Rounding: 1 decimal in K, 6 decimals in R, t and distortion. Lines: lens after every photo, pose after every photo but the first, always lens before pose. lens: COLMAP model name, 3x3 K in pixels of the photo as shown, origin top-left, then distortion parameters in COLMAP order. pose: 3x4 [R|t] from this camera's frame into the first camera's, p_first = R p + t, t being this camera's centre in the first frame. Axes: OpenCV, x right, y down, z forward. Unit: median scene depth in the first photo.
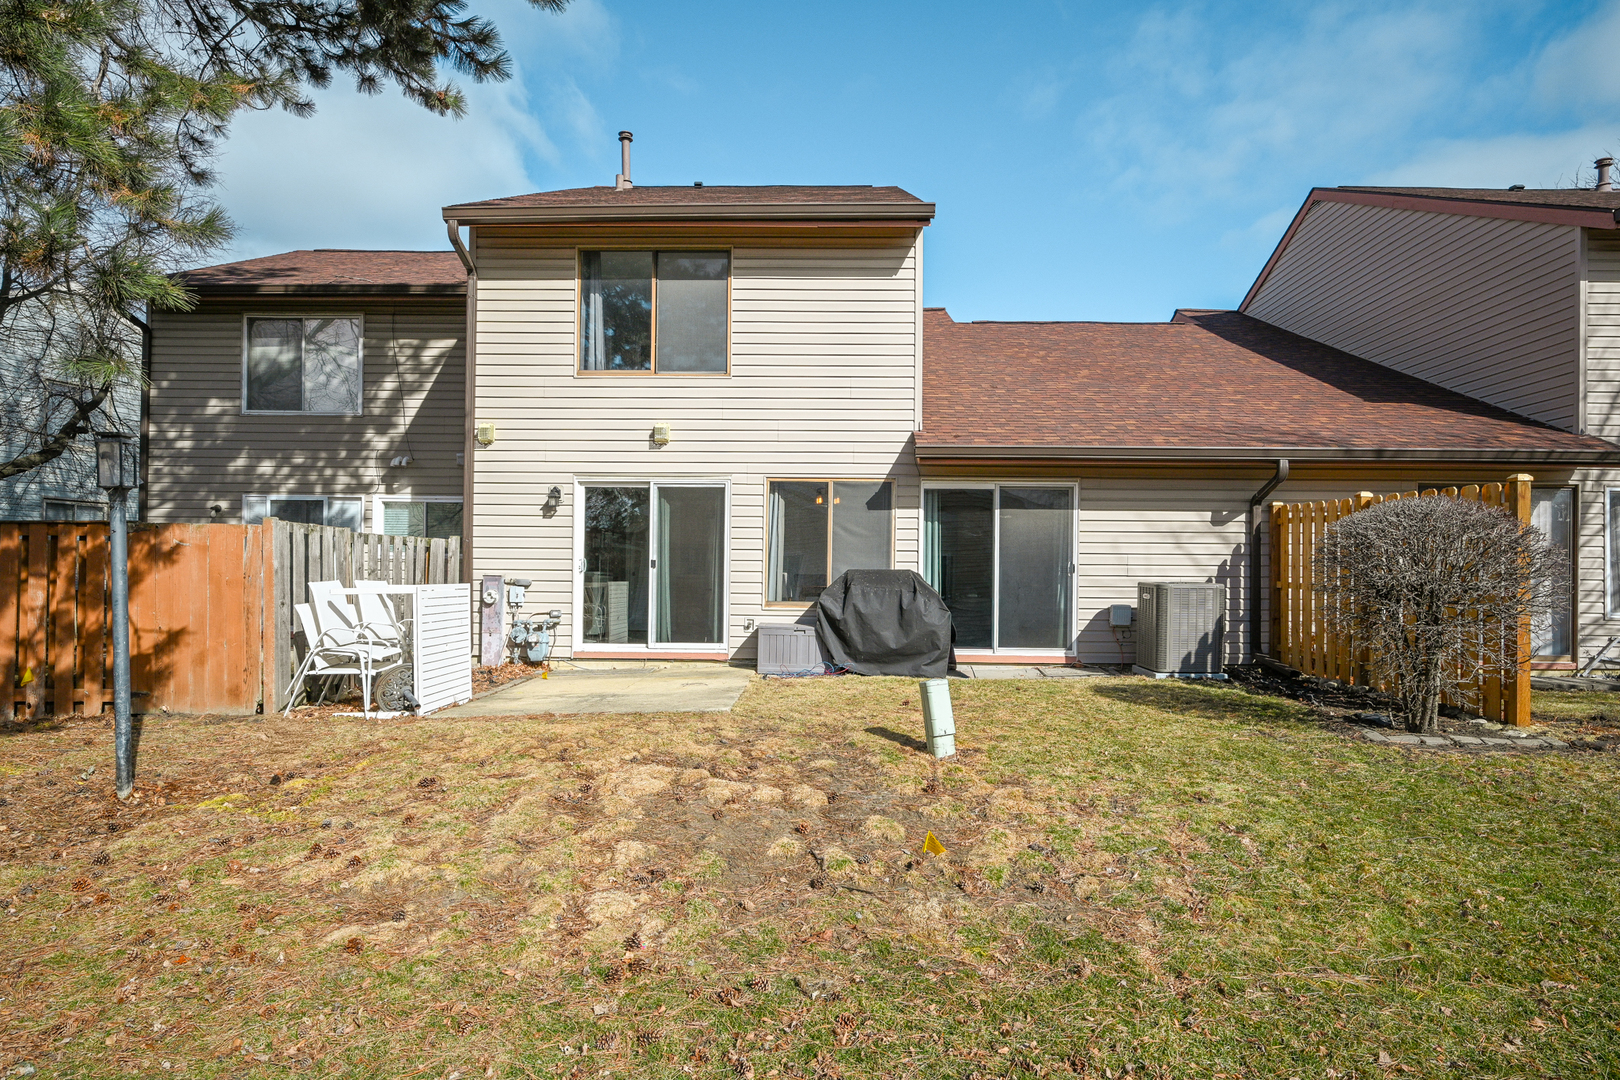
lens RADIAL K [[923.1, 0, 812.3], [0, 923.1, 567.6], [0, 0, 1]] dist [-0.003942, -0.000414]
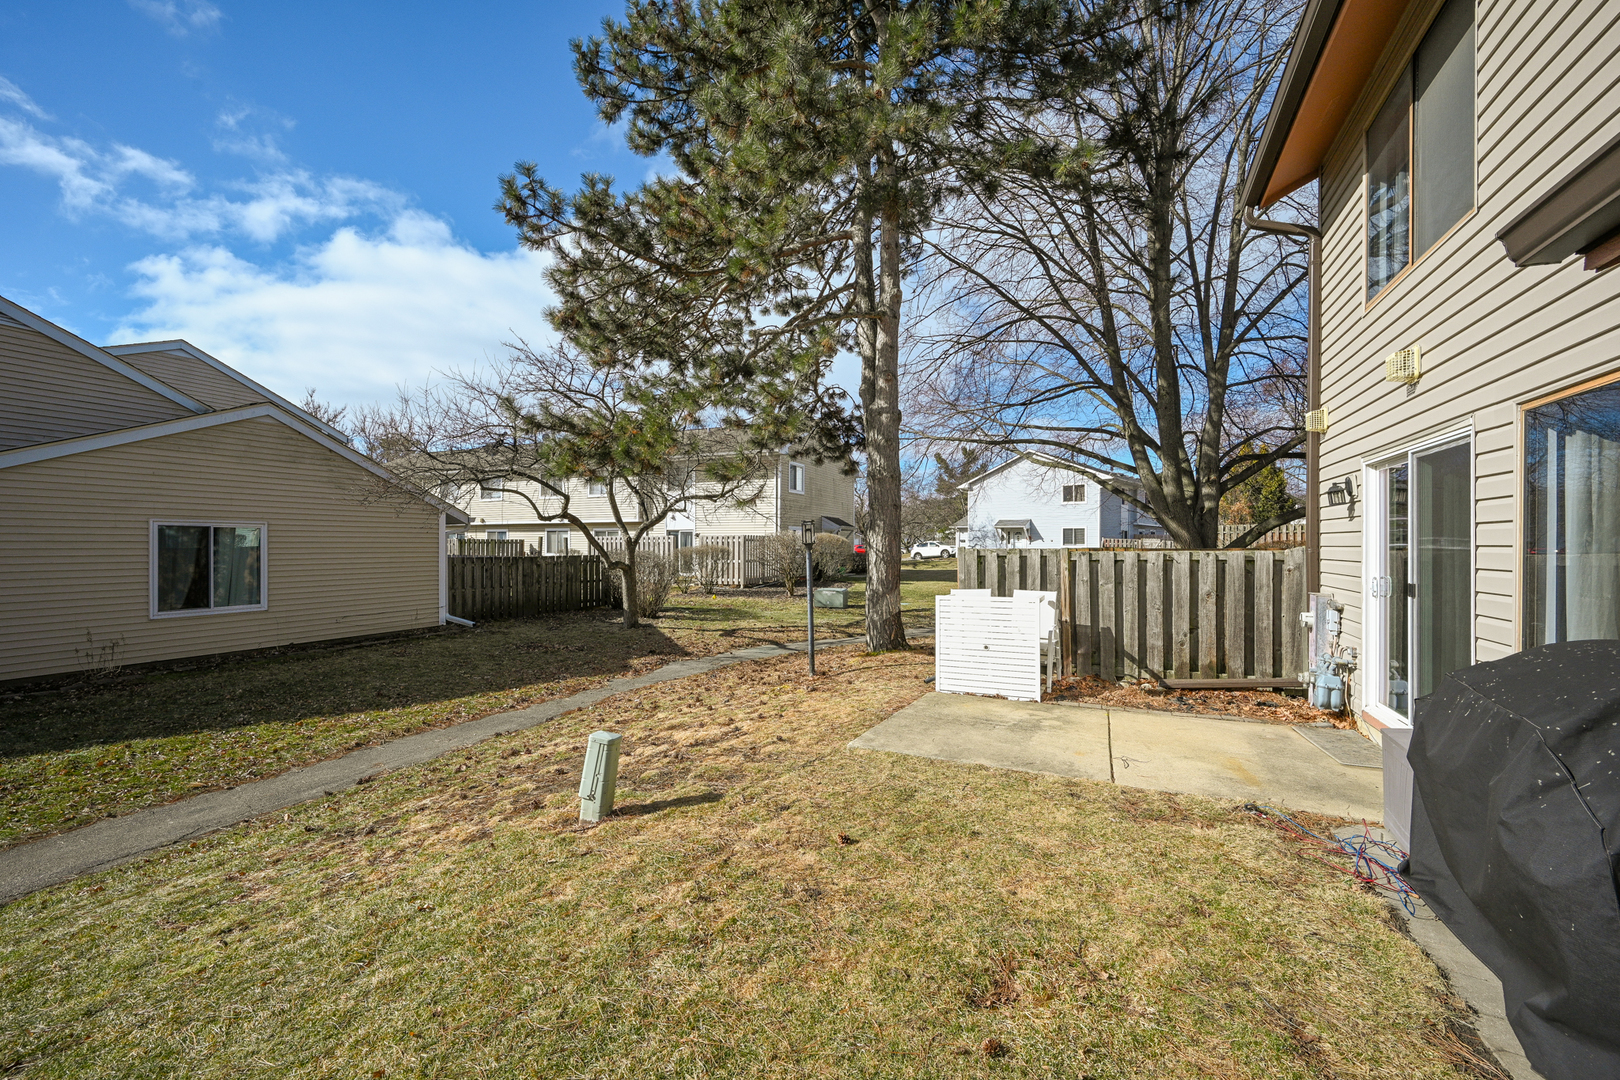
lens RADIAL K [[646.7, 0, 810.0], [0, 646.7, 540.0], [0, 0, 1]] dist [0.000183, 0.000000]
pose [[-0.403369, -0.016421, -0.914890, 0.357506], [0.002320, 0.999817, -0.018968, -0.030054], [0.915034, -0.009774, -0.403258, 0.817602]]
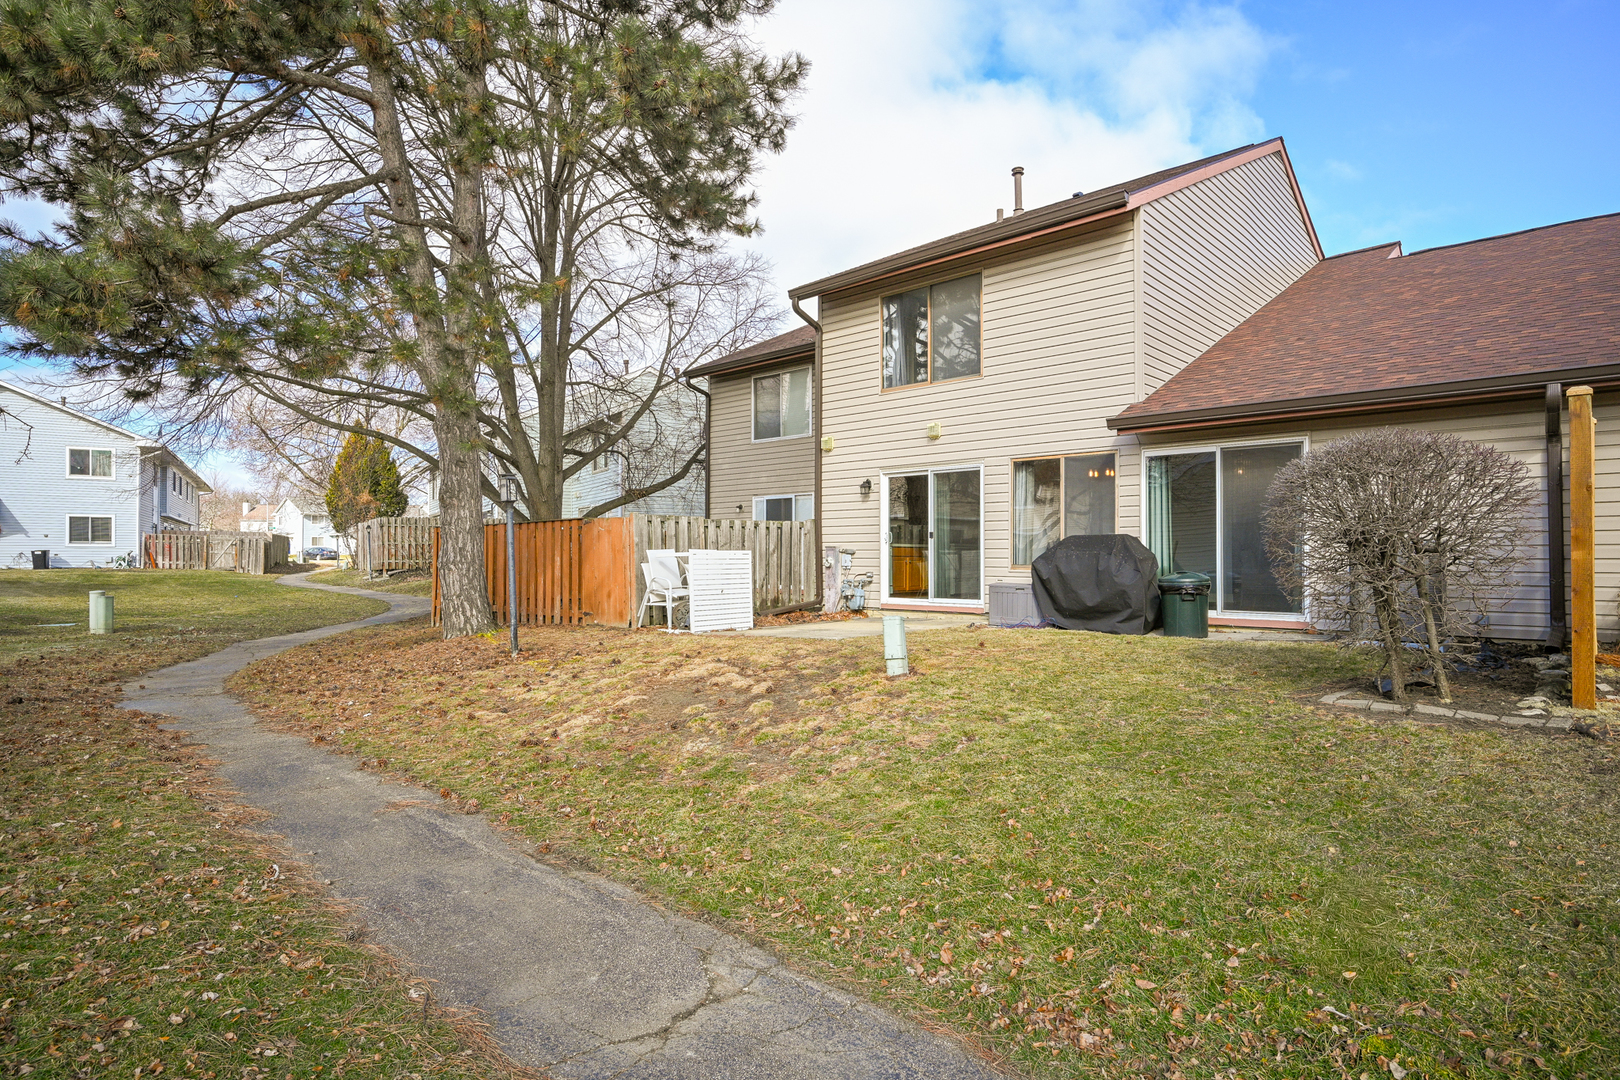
lens RADIAL K [[848.1, 0, 810.0], [0, 848.1, 540.0], [0, 0, 1]] dist [0.003470, 0.000374]
pose [[0.757370, -0.022943, -0.652583, 0.456782], [0.017234, 0.999737, -0.015147, 0.017537], [0.652759, 0.000225, 0.757566, 0.020308]]
